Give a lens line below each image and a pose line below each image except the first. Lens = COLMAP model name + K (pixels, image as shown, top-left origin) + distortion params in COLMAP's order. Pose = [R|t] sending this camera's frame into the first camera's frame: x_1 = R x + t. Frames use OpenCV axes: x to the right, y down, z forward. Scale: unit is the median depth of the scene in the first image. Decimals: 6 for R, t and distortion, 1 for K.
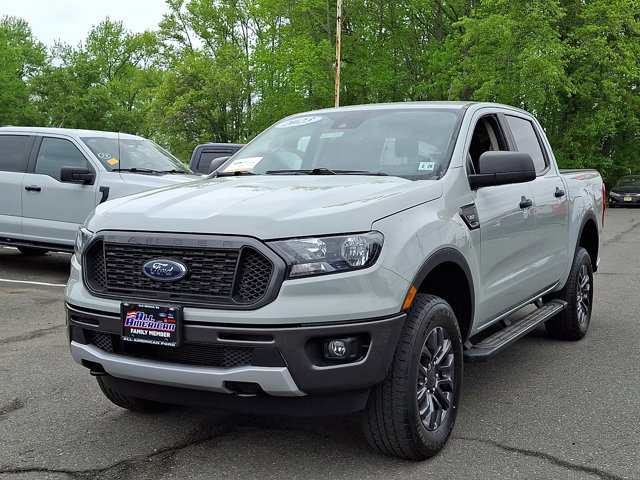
lens RADIAL K [[789.8, 0, 320.0], [0, 789.8, 240.0], [0, 0, 1]] dist [0.220217, -0.586831]
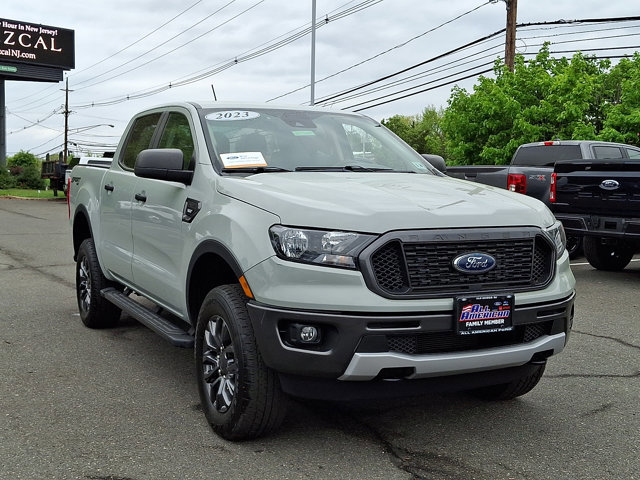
lens RADIAL K [[789.8, 0, 320.0], [0, 789.8, 240.0], [0, 0, 1]] dist [0.220217, -0.586831]
pose [[0.563322, -0.063288, 0.823810, -1.179885], [0.054722, 0.997731, 0.039230, -0.045775], [-0.824423, 0.022982, 0.565507, 0.570329]]
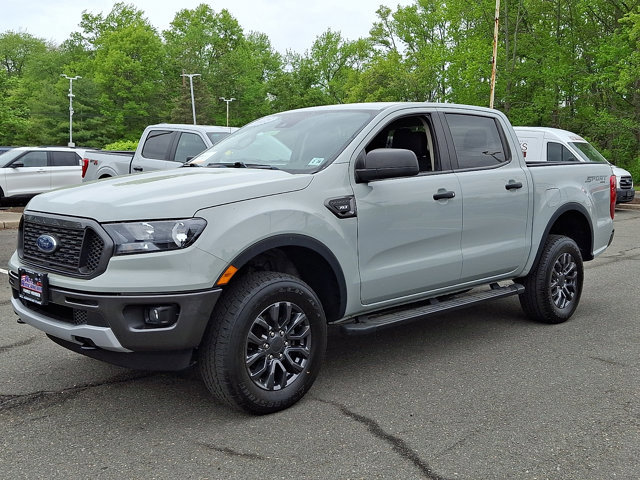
lens RADIAL K [[681.8, 0, 320.0], [0, 681.8, 240.0], [0, 0, 1]] dist [0.147415, -0.349488]
pose [[0.961102, 0.038756, -0.273462, 0.514588], [-0.029540, 0.998851, 0.037737, -0.021701], [0.274611, -0.028191, 0.961142, 0.071922]]
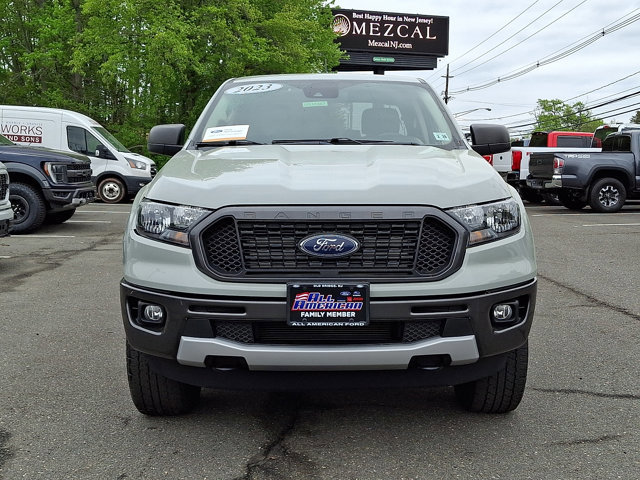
lens RADIAL K [[789.8, 0, 320.0], [0, 789.8, 240.0], [0, 0, 1]] dist [0.220217, -0.586831]
pose [[0.875066, -0.053421, 0.481046, -0.643888], [0.039847, 0.998468, 0.038396, -0.004671], [-0.482361, -0.014430, 0.875854, 0.203500]]
